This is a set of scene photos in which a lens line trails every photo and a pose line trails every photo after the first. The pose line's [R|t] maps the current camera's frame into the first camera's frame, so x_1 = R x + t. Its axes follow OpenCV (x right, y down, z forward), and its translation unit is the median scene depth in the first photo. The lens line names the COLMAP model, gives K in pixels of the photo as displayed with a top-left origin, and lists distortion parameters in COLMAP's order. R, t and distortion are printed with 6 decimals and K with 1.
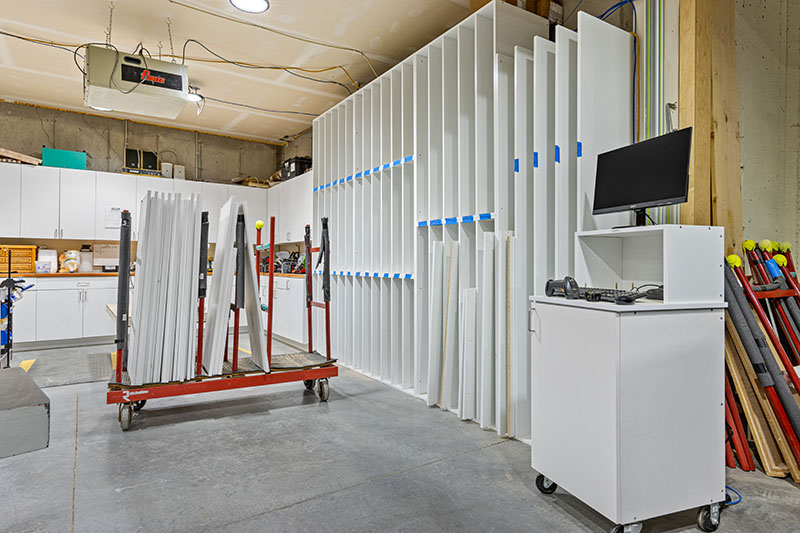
lens RADIAL K [[472.6, 0, 400.6], [0, 472.6, 257.4], [0, 0, 1]] dist [0.024277, -0.000628]
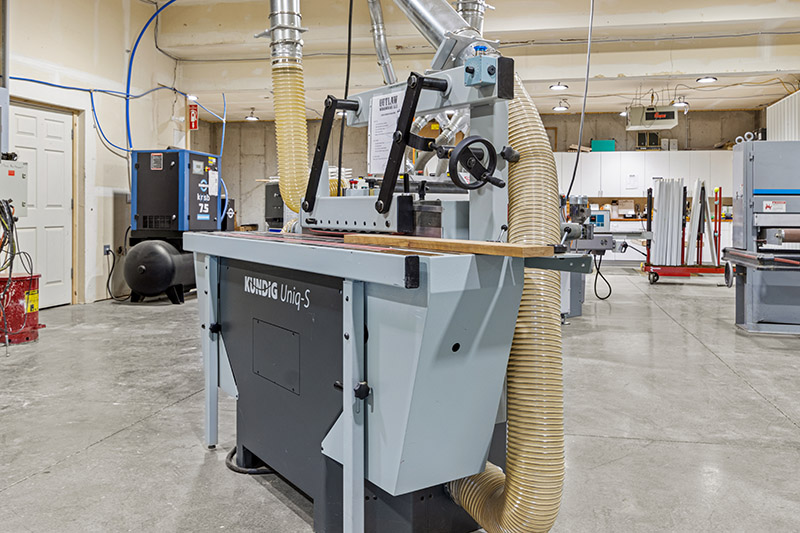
lens RADIAL K [[720.4, 0, 399.9], [0, 720.4, 212.0], [0, 0, 1]] dist [0.007119, 0.007665]
pose [[0.696186, -0.004108, -0.717850, 0.513866], [0.008768, 0.999958, 0.002780, -0.002036], [0.717808, -0.008229, 0.696193, -1.093156]]
